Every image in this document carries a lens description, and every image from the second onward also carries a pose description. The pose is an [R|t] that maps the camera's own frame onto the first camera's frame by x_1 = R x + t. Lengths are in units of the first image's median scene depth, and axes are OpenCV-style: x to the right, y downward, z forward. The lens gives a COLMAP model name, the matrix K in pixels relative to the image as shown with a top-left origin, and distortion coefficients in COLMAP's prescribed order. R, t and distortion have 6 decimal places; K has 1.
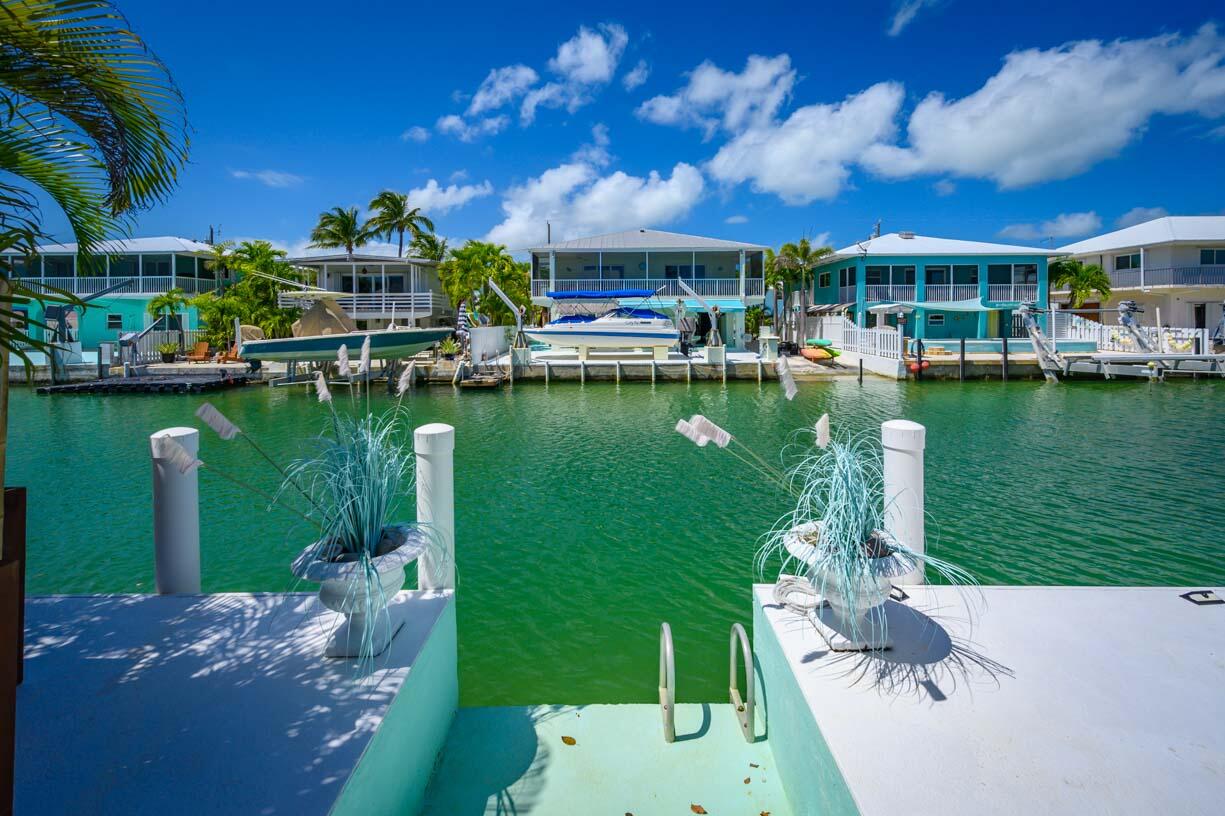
lens RADIAL K [[502.4, 0, 601.2], [0, 502.4, 330.4], [0, 0, 1]] dist [0.000086, -0.000122]
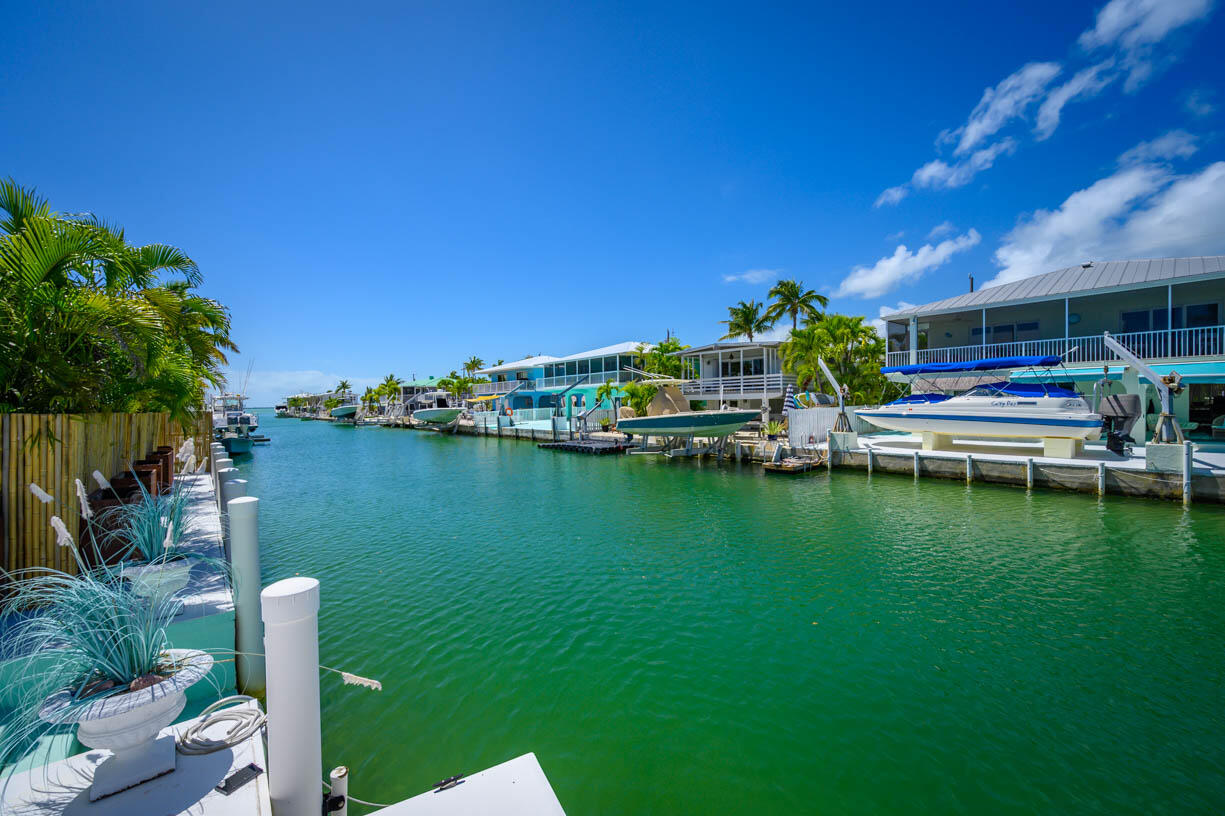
lens RADIAL K [[486.0, 0, 612.4], [0, 486.0, 409.0], [0, 0, 1]] dist [0.000270, -0.000012]
pose [[0.647964, 0.005519, -0.761651, 0.230382], [0.000391, 0.999971, 0.007578, -0.012686], [0.761671, -0.005208, 0.647943, 0.117031]]
